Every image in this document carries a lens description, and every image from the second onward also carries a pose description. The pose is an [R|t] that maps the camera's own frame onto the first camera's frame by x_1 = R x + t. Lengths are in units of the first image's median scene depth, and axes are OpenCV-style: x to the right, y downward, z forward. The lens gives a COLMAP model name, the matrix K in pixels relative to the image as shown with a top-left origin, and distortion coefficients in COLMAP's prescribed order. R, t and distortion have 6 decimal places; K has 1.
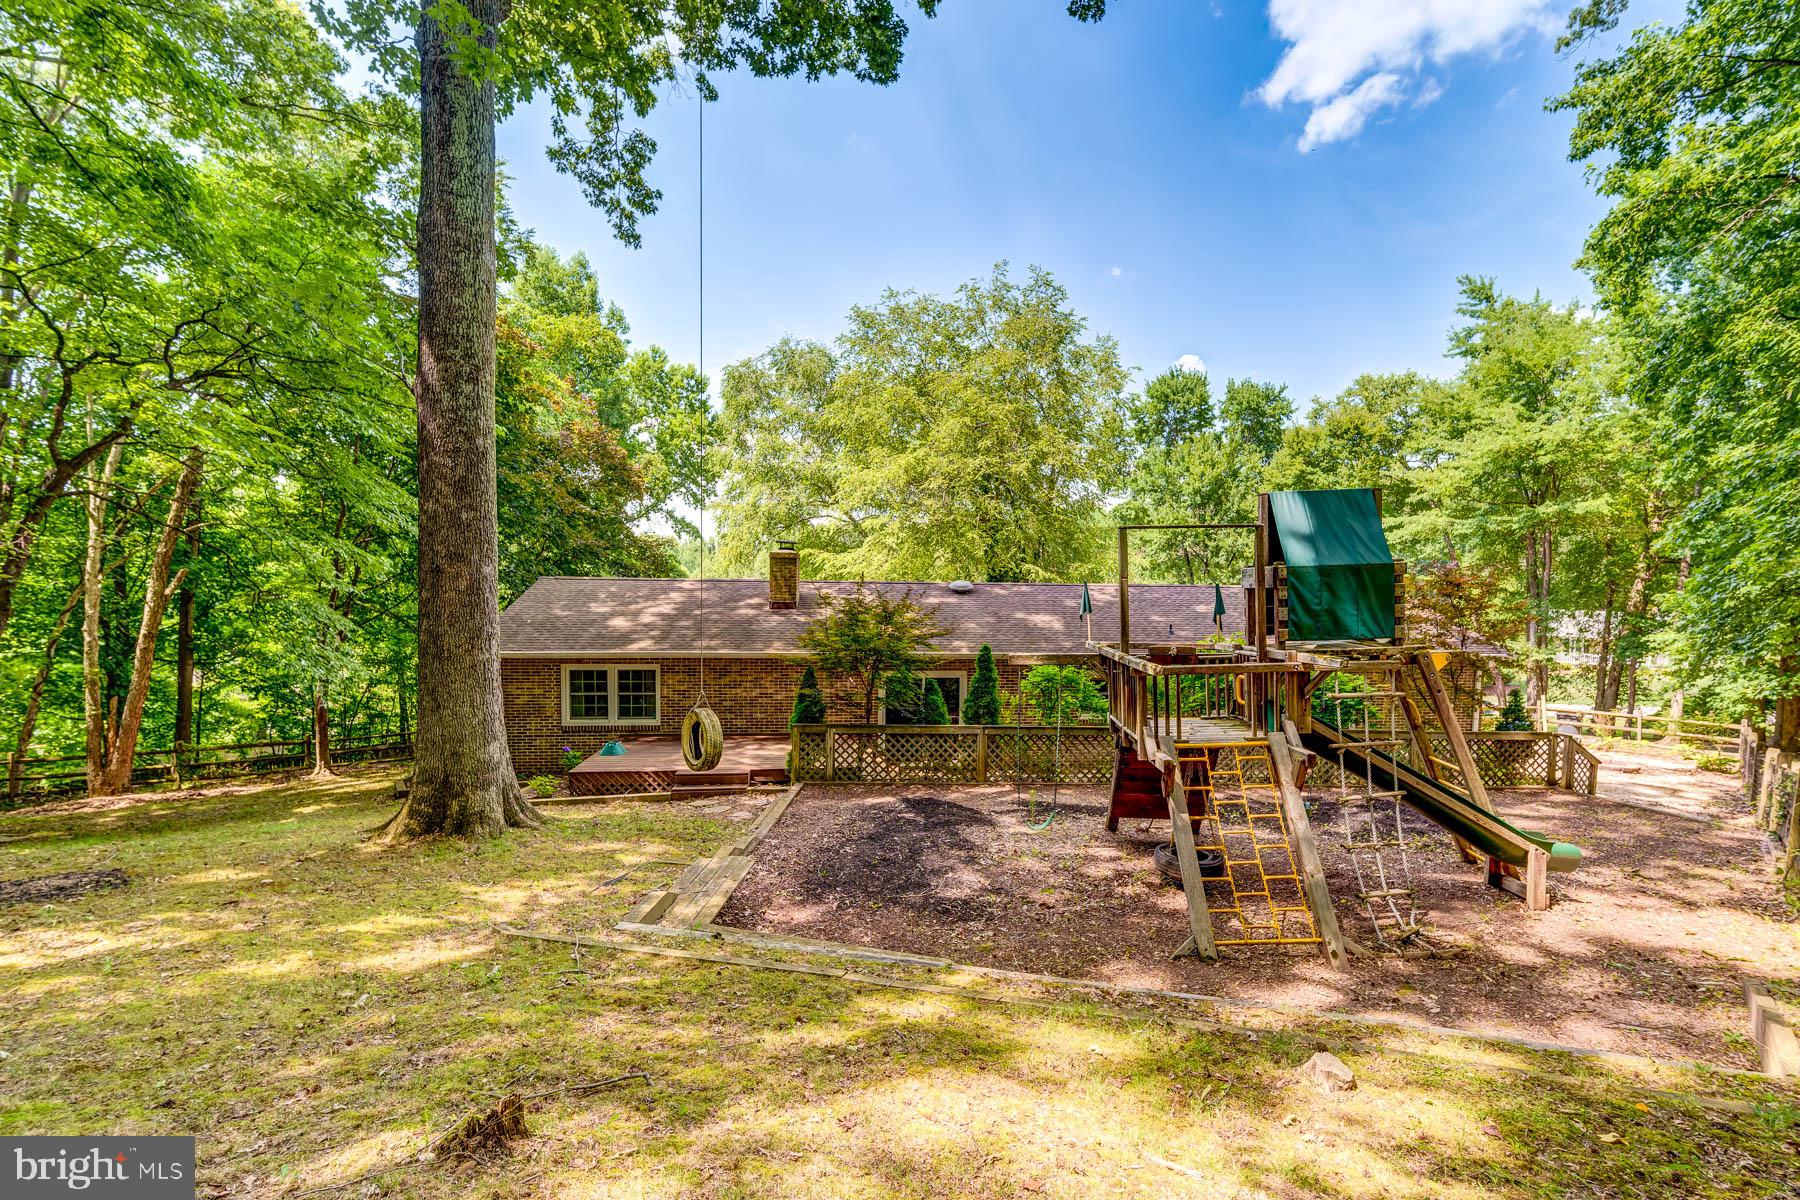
lens RADIAL K [[791.1, 0, 945.3], [0, 791.1, 624.8], [0, 0, 1]] dist [0.002038, 0.000252]
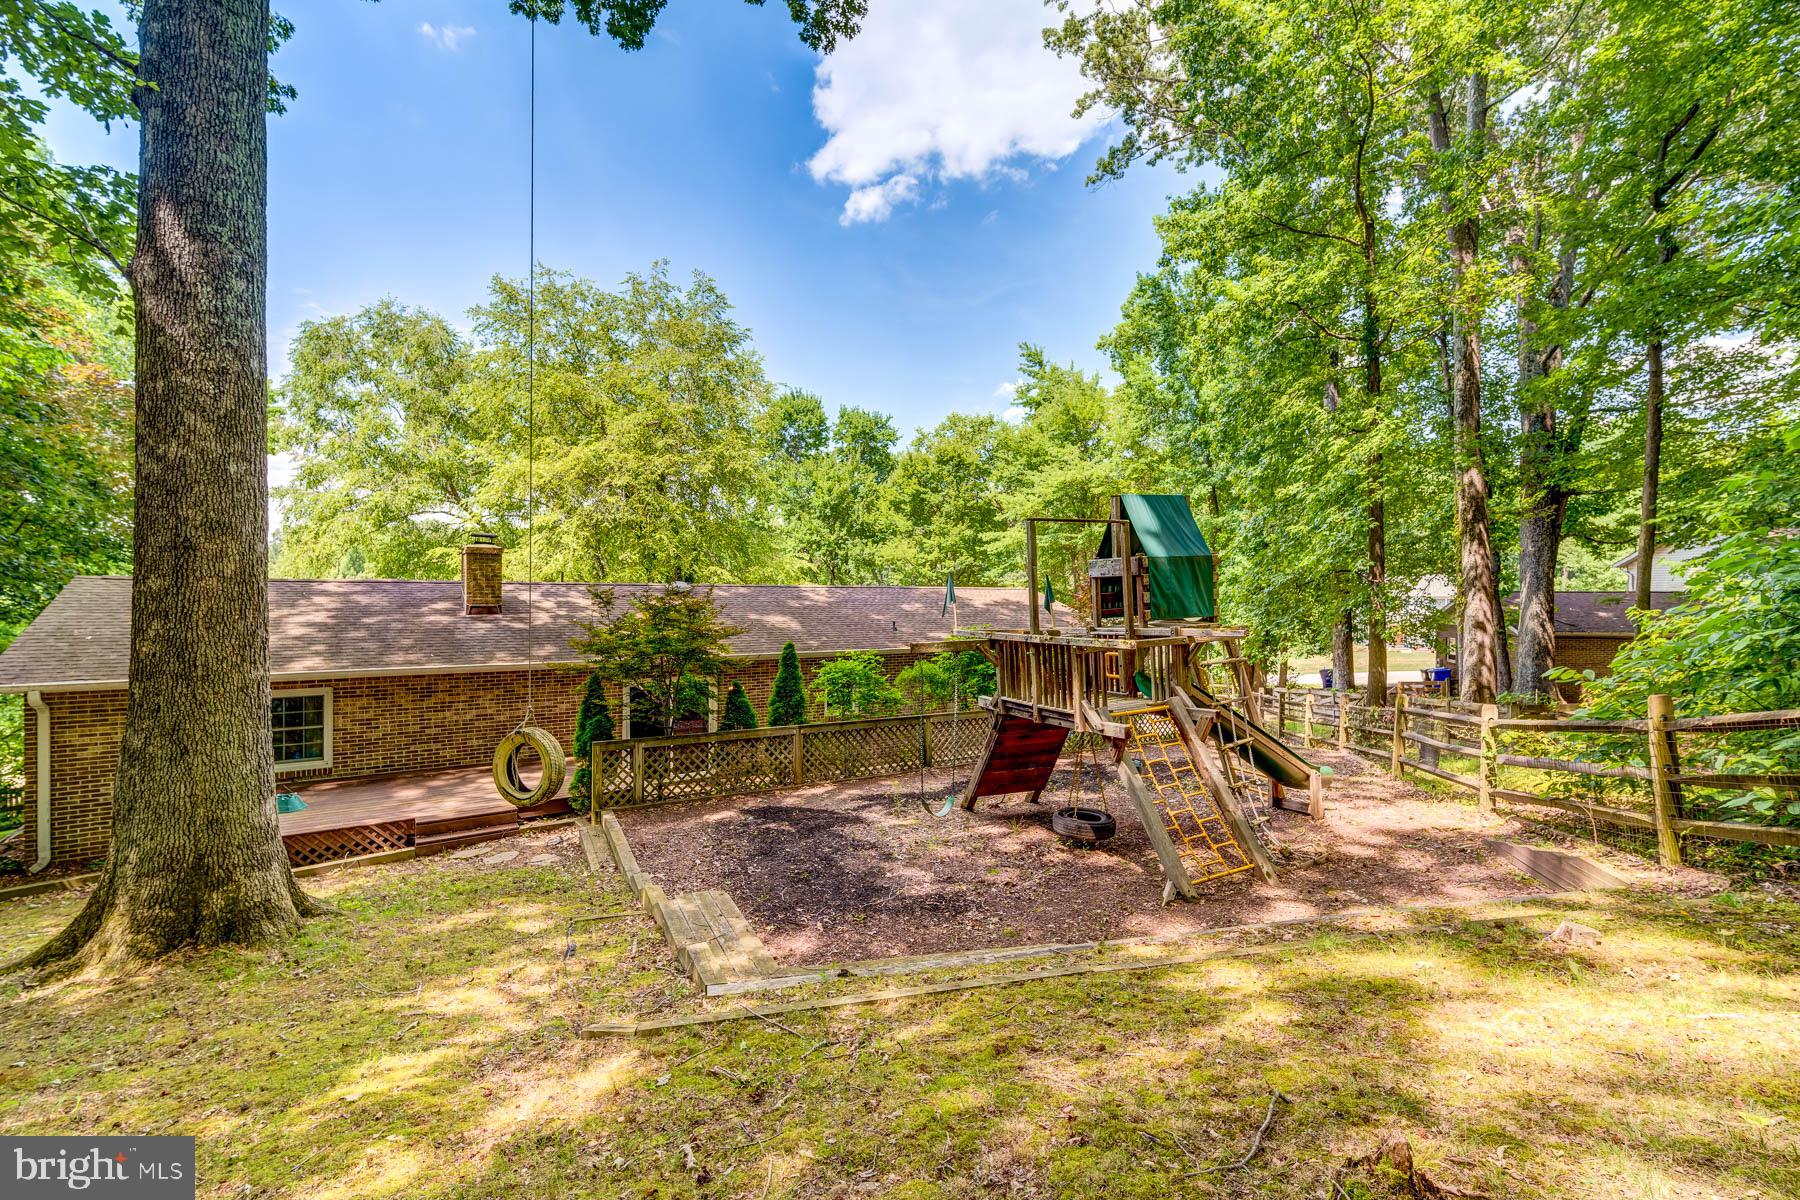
lens RADIAL K [[768.1, 0, 900.0], [0, 768.1, 600.0], [0, 0, 1]] dist [0.001970, -0.000372]
pose [[0.888825, -0.011991, 0.458090, -0.188473], [0.032276, 0.998813, -0.036480, 0.008906], [-0.457109, 0.047209, 0.888157, 0.071519]]
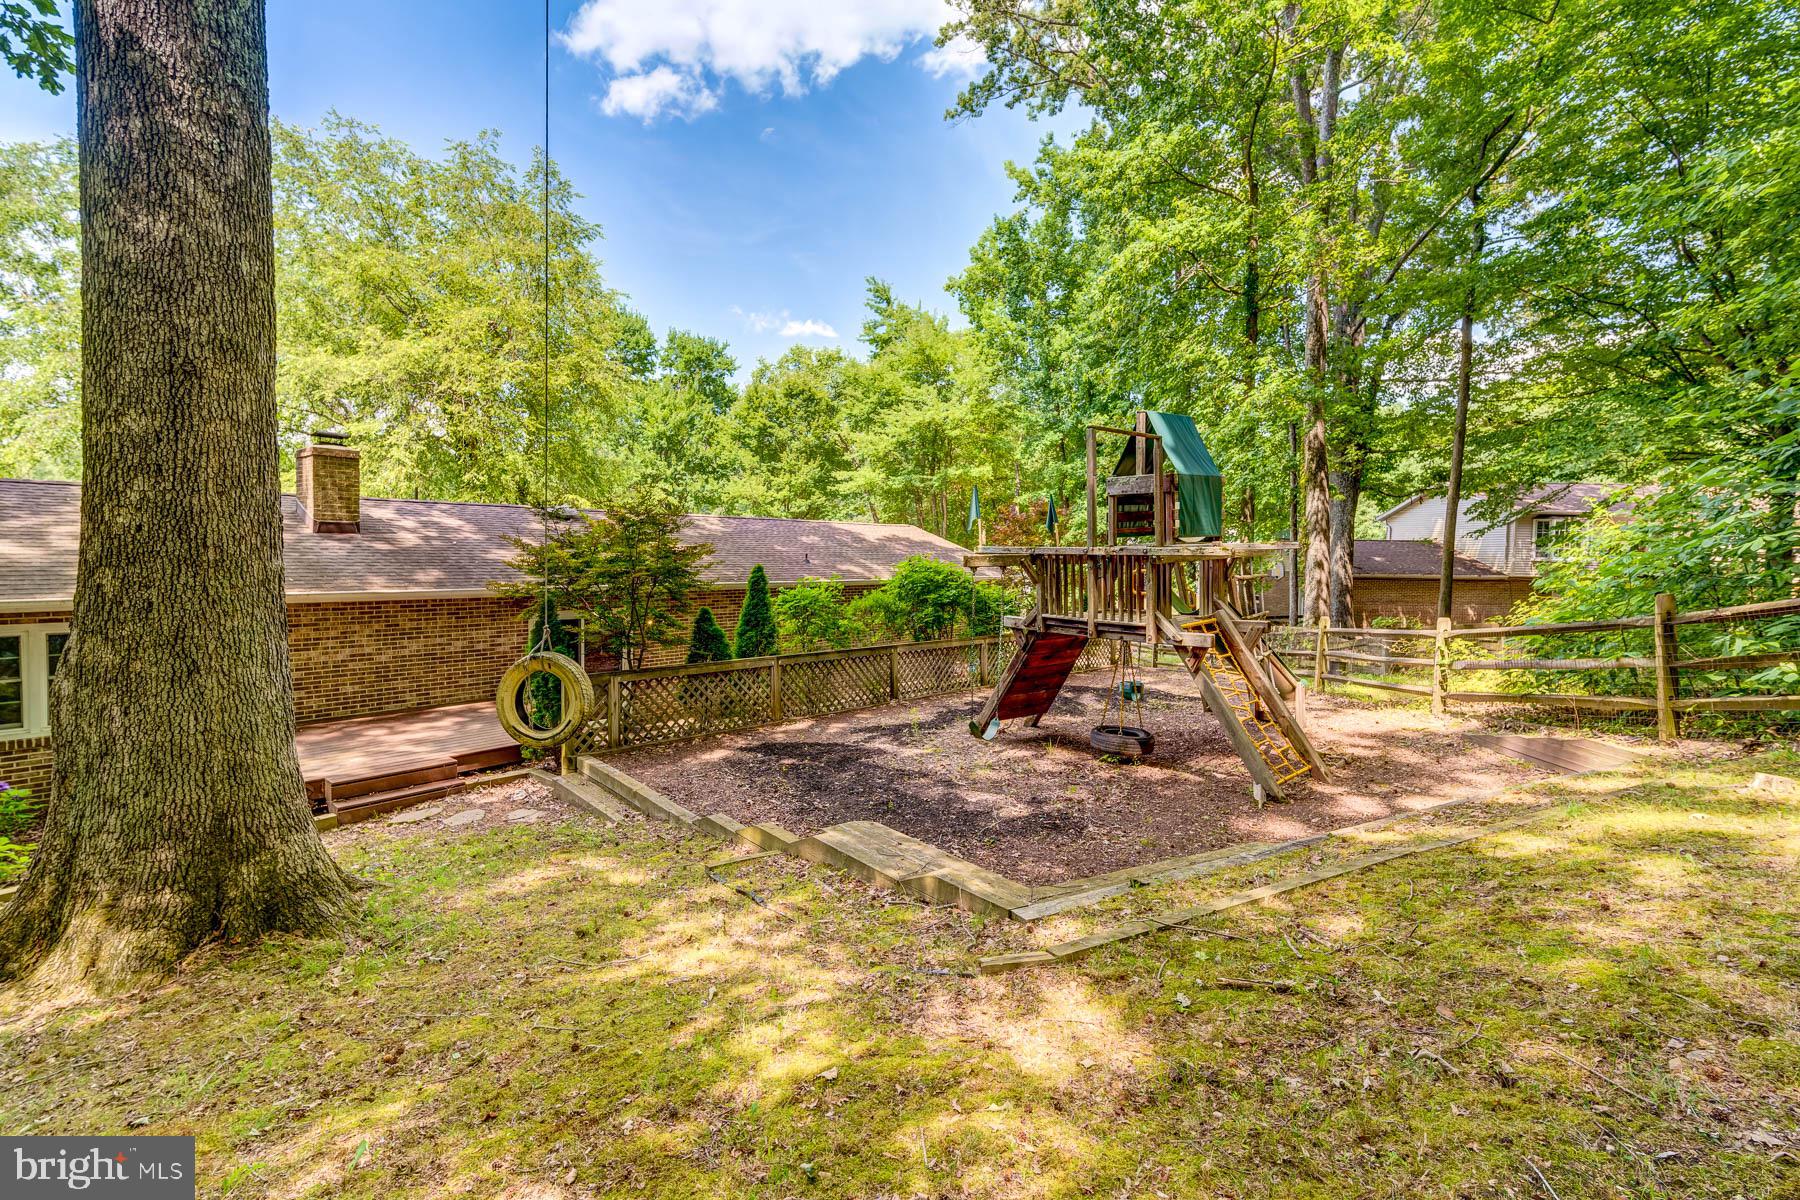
lens RADIAL K [[787.7, 0, 897.6], [0, 787.7, 579.2], [0, 0, 1]] dist [0.001351, 0.000497]
pose [[0.748632, -0.027477, 0.662417, -0.296930], [0.028512, 0.999551, 0.009239, 0.027110], [-0.662373, 0.011971, 0.749079, 0.180689]]
